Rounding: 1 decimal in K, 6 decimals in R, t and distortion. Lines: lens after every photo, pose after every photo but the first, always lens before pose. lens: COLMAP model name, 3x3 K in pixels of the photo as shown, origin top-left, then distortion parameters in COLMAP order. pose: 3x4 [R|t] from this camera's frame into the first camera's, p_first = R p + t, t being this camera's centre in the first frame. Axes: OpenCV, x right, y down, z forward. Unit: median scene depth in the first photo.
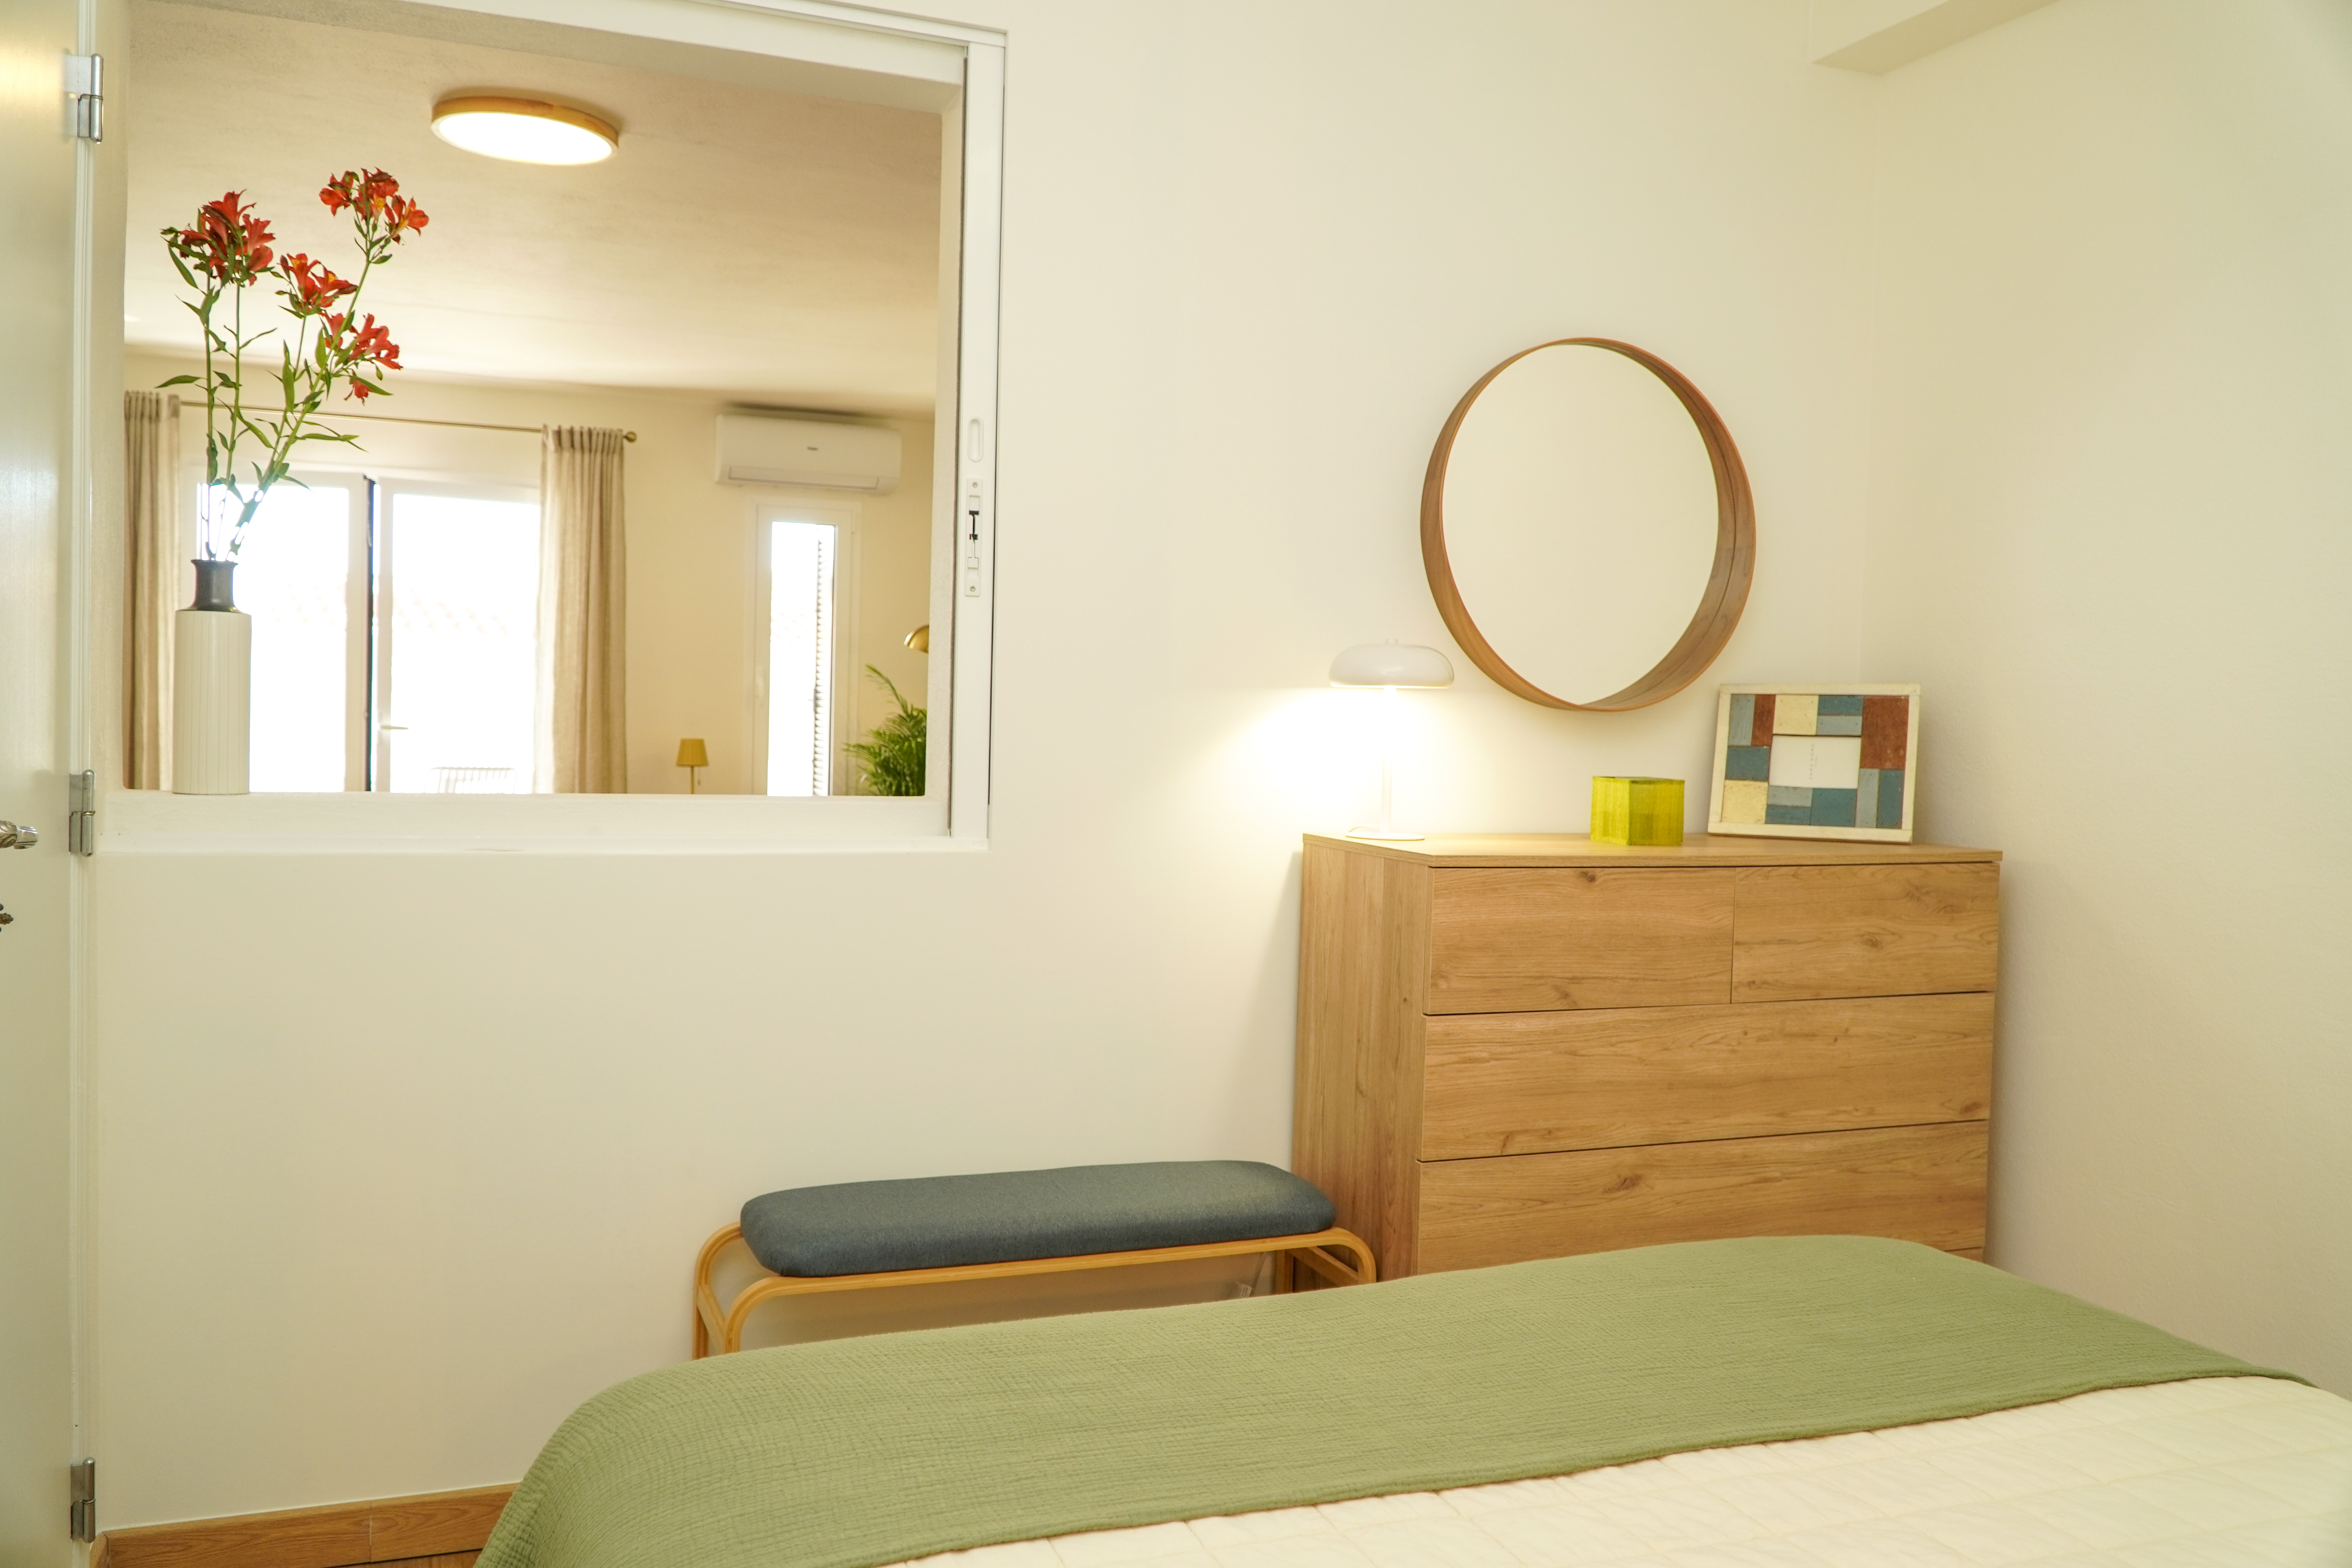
lens RADIAL K [[1879.7, 0, 1171.1], [0, 1879.7, 782.6], [0, 0, 1]] dist [-0.003886, -0.008499]
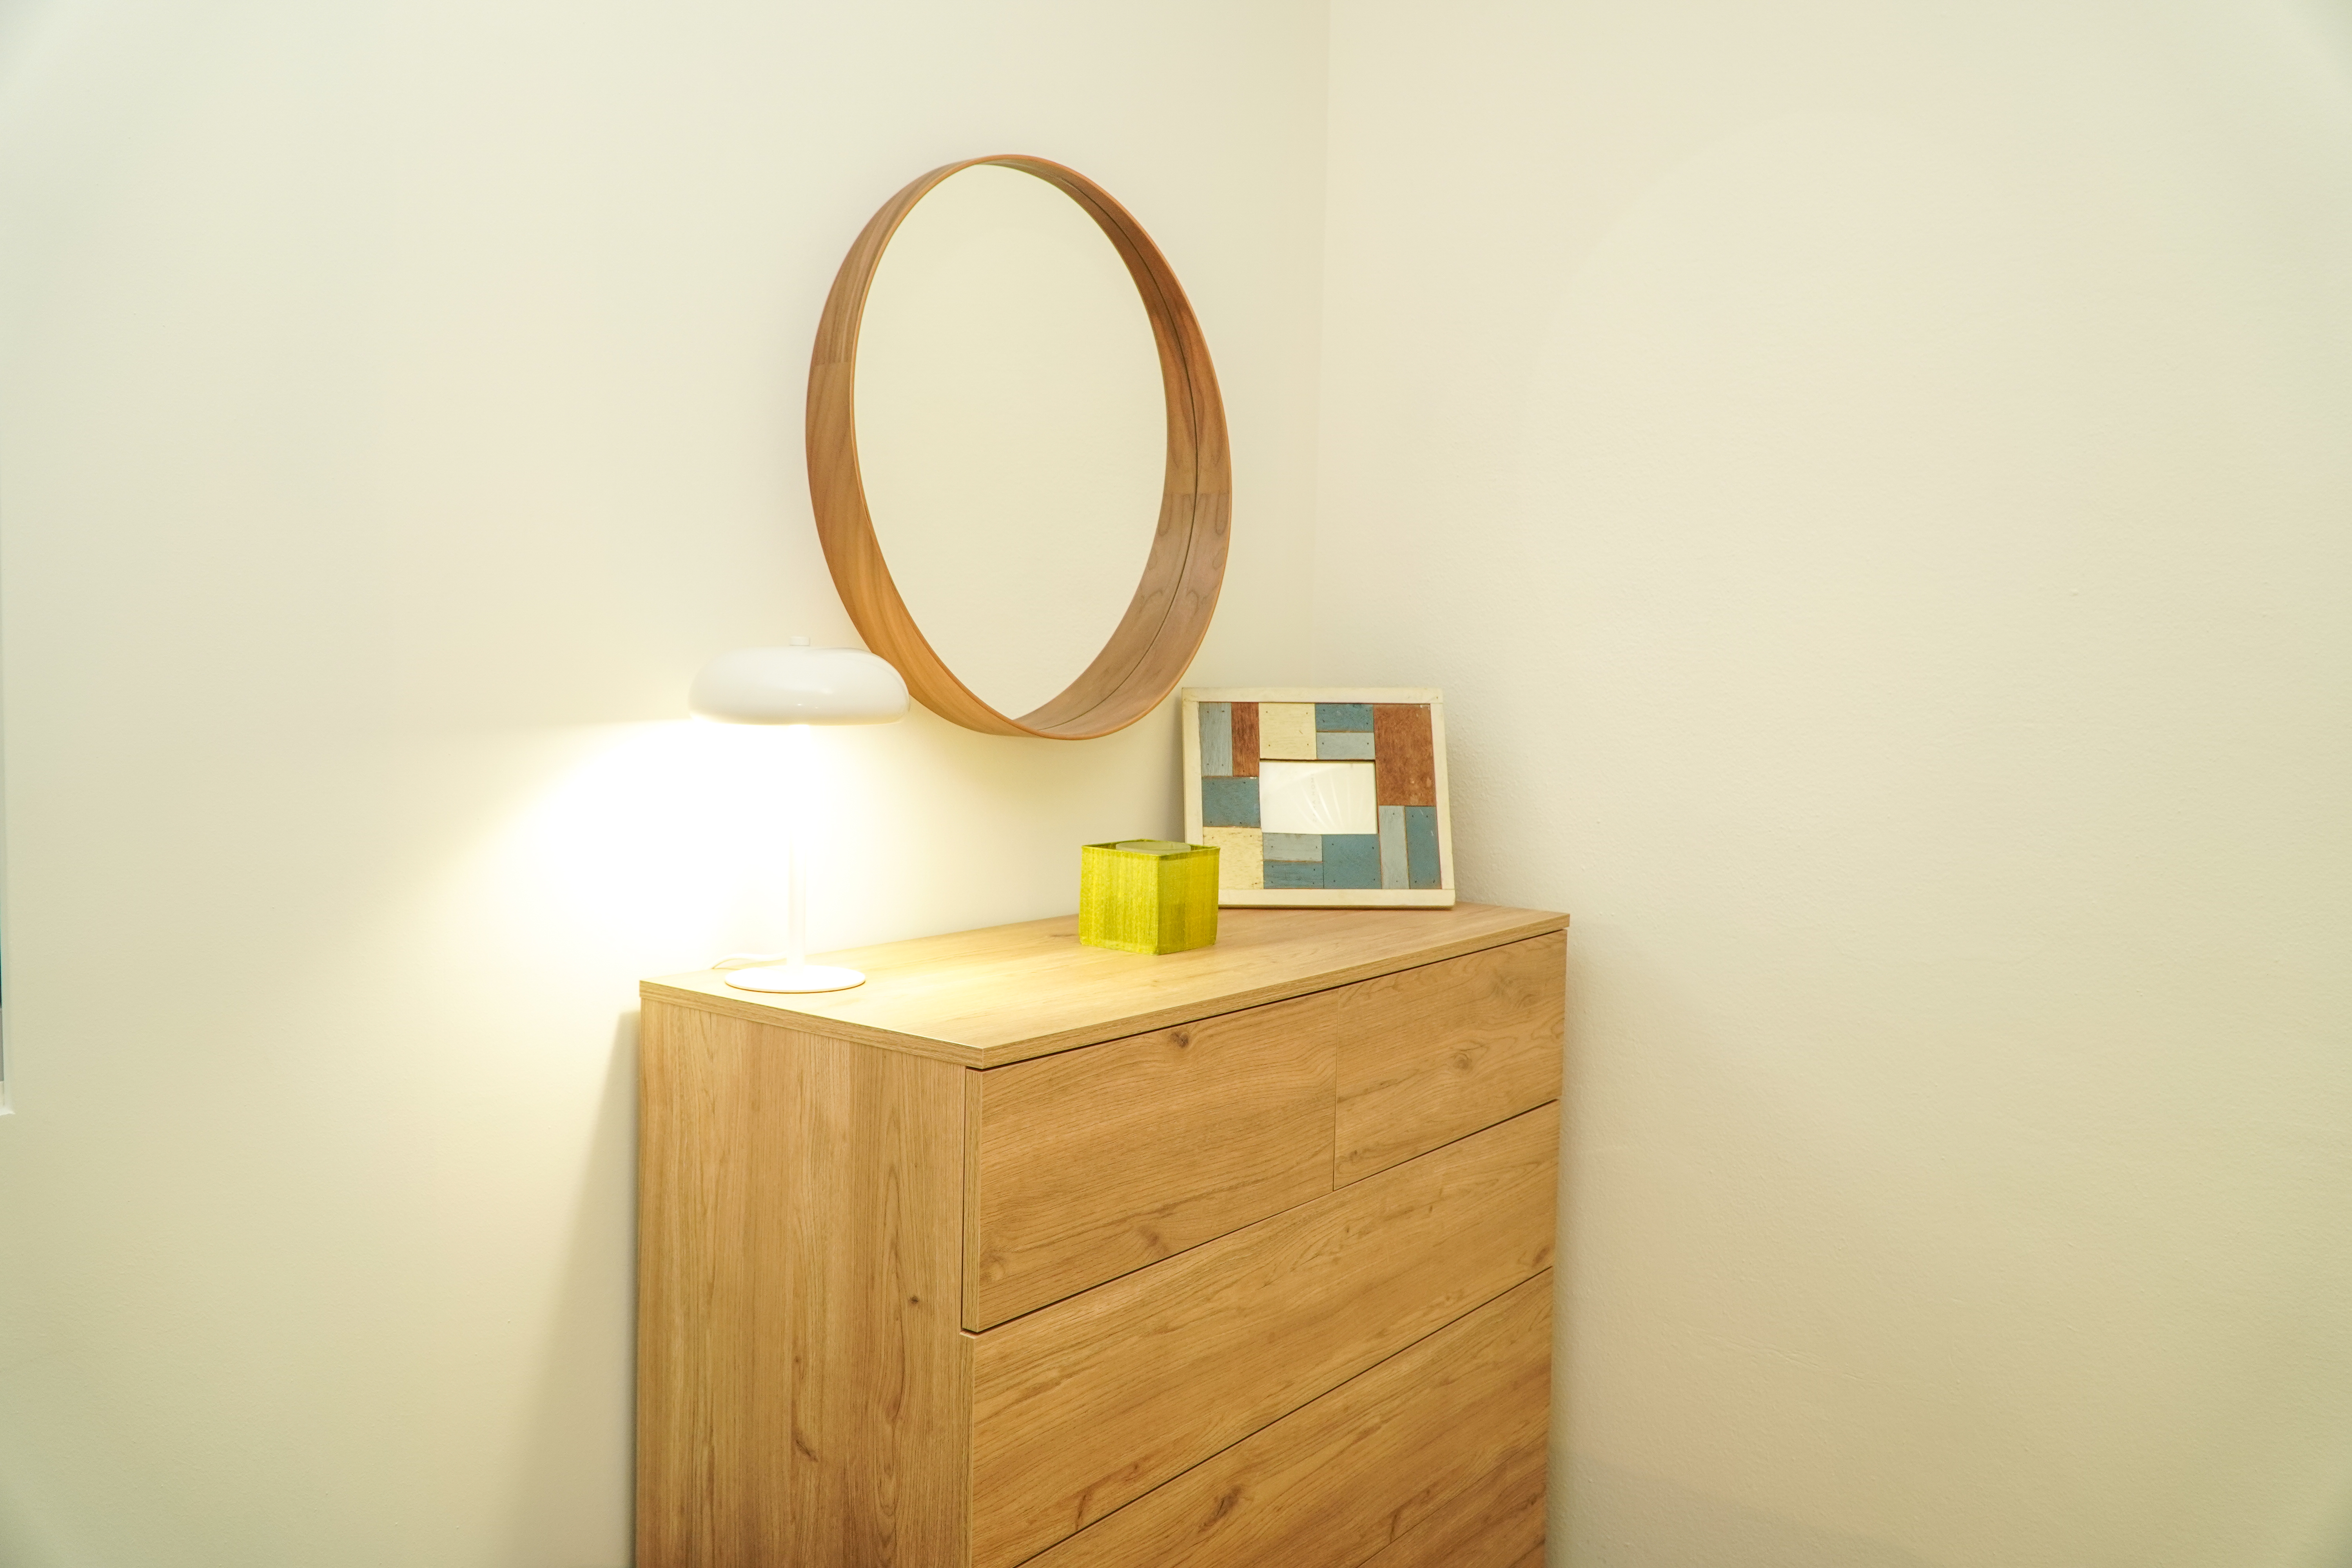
lens RADIAL K [[1879.7, 0, 1183.5], [0, 1879.7, 788.7], [0, 0, 1]] dist [-0.003886, -0.008499]
pose [[0.854288, -0.043758, 0.517954, -0.082050], [0.020073, 0.998484, 0.051247, -0.057589], [-0.519412, -0.033383, 0.853872, 0.452919]]
